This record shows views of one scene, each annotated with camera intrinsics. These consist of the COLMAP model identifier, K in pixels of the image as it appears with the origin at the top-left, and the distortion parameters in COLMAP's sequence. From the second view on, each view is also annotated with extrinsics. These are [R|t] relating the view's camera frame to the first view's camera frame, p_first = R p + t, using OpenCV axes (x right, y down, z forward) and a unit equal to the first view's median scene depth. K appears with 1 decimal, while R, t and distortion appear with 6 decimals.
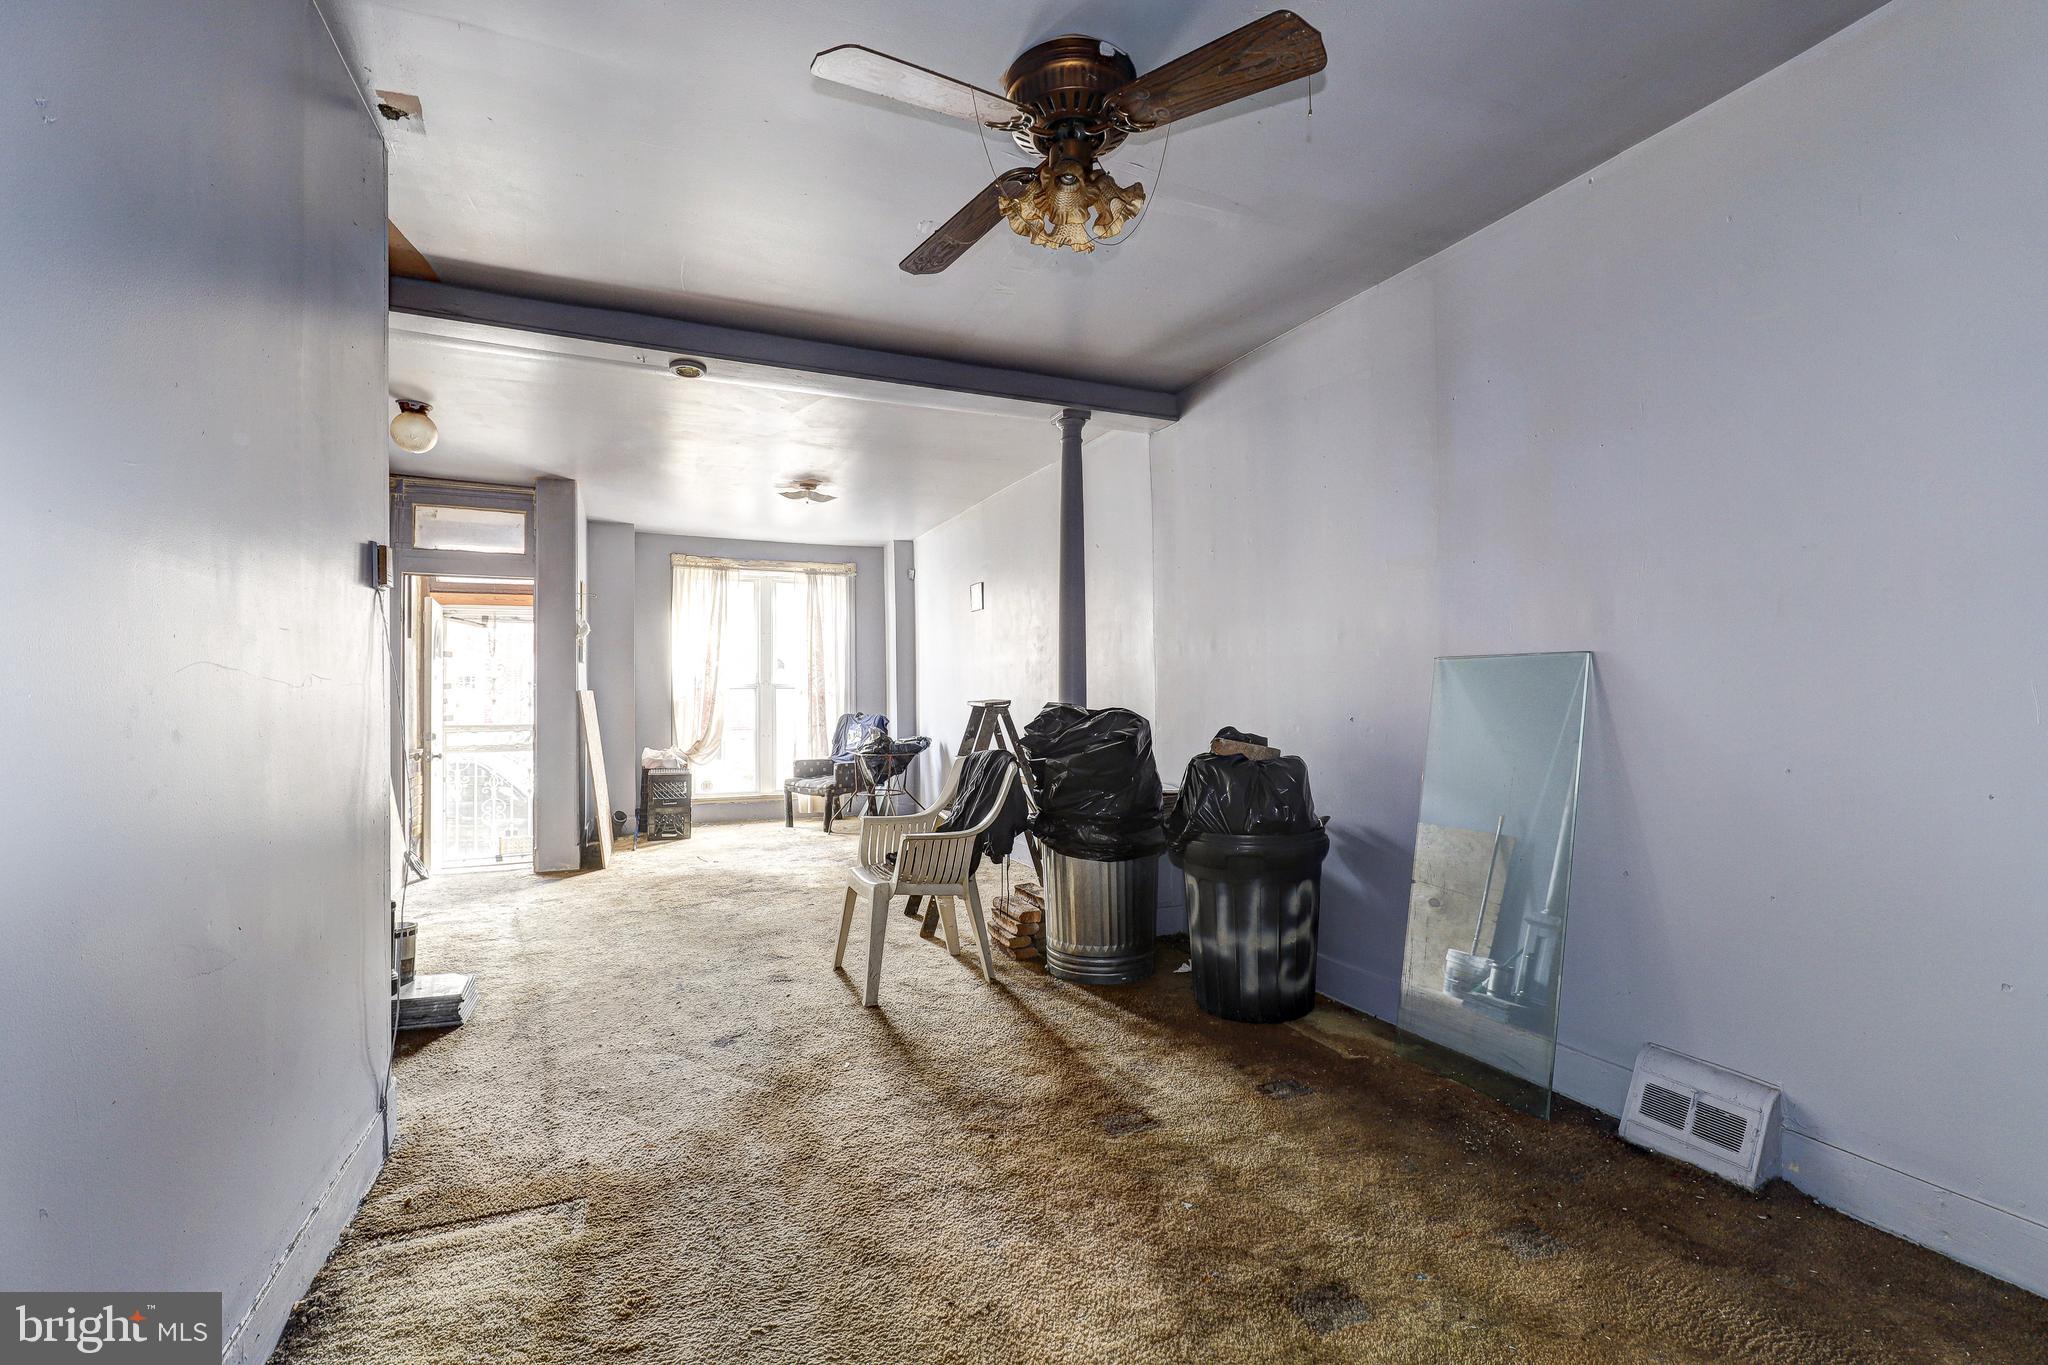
lens RADIAL K [[937.2, 0, 1035.7], [0, 937.2, 685.4], [0, 0, 1]] dist [0.003332, -0.000270]
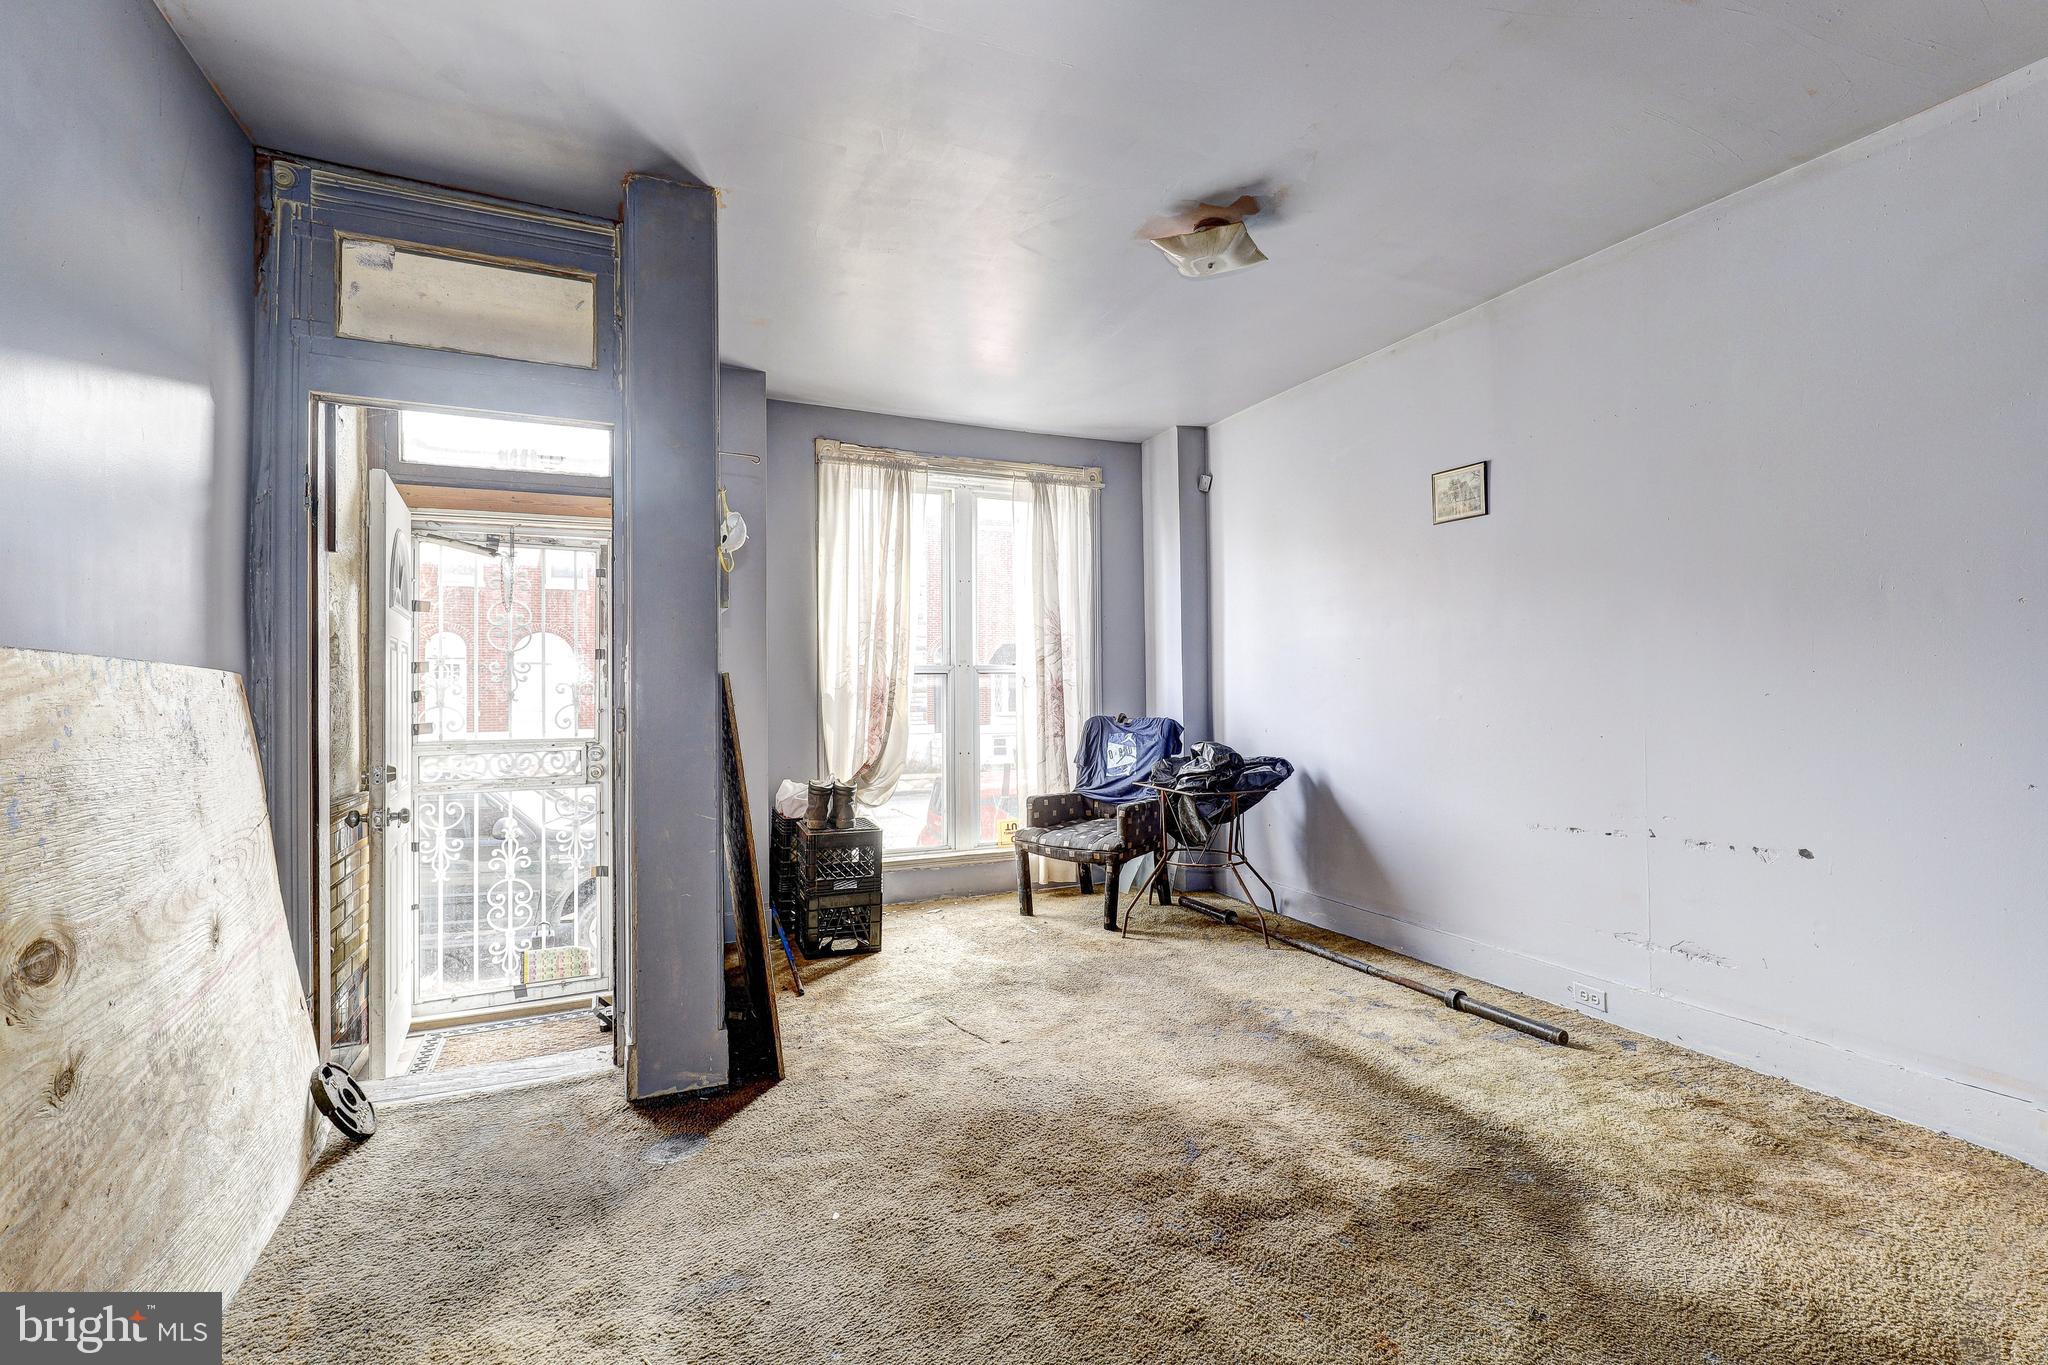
lens RADIAL K [[937.2, 0, 1041.0], [0, 937.2, 677.4], [0, 0, 1]] dist [0.003332, -0.000270]
pose [[0.999772, -0.003169, 0.021102, -0.266153], [0.003177, 0.999995, -0.000348, 0.006471], [-0.021100, 0.000415, 0.999777, 0.427022]]
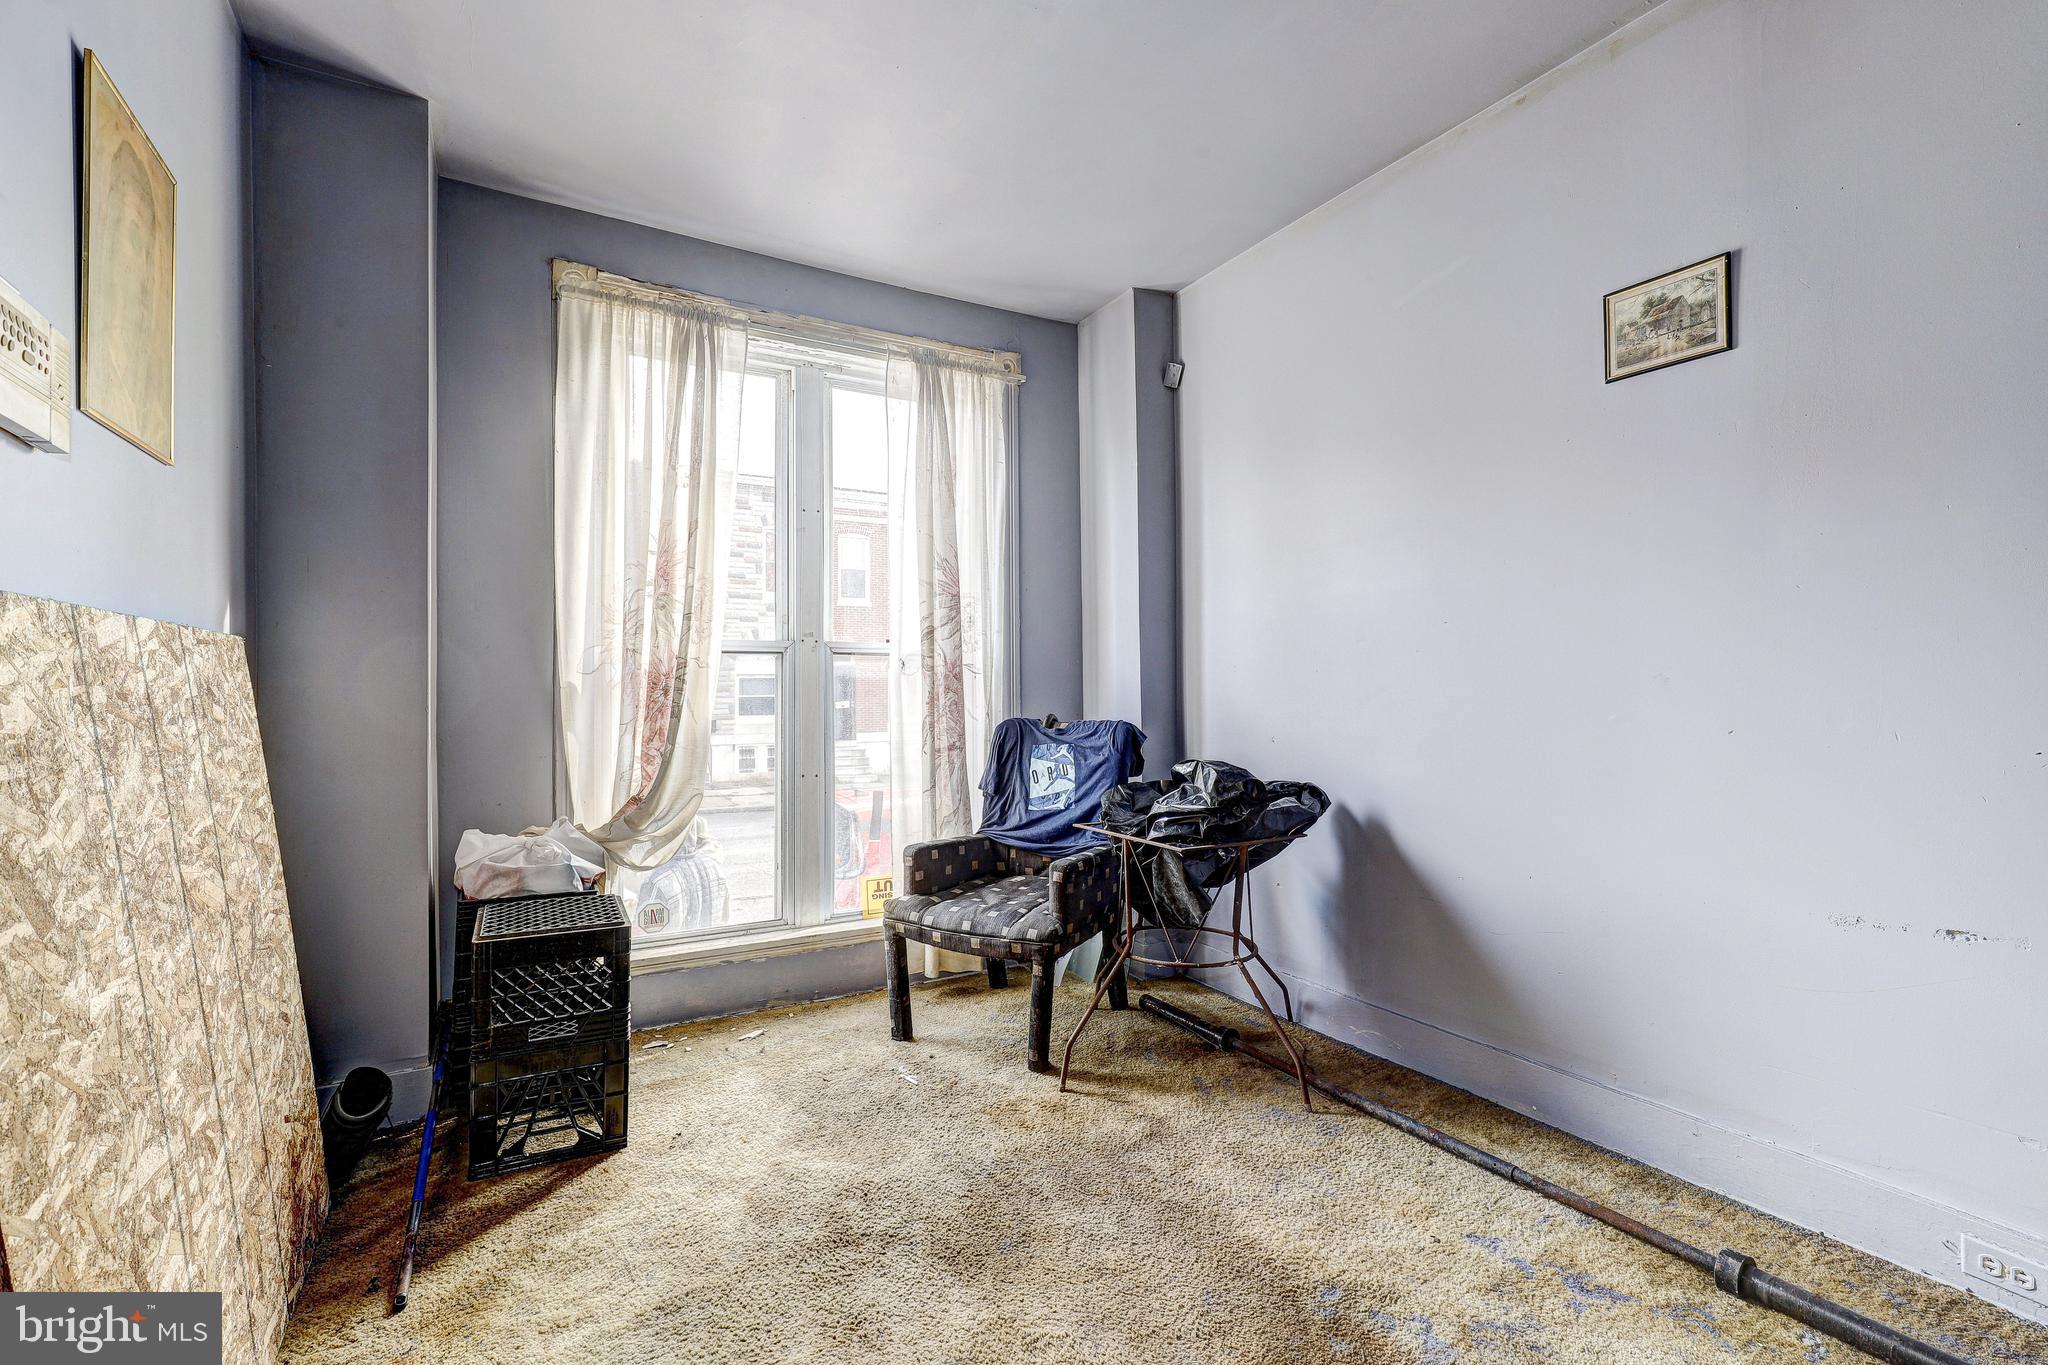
lens RADIAL K [[937.2, 0, 1036.2], [0, 937.2, 674.8], [0, 0, 1]] dist [0.003332, -0.000270]
pose [[0.992817, 0.000518, 0.119643, -0.255311], [0.000675, 0.999950, -0.009929, 0.017121], [-0.119642, 0.009939, 0.992767, 0.641137]]
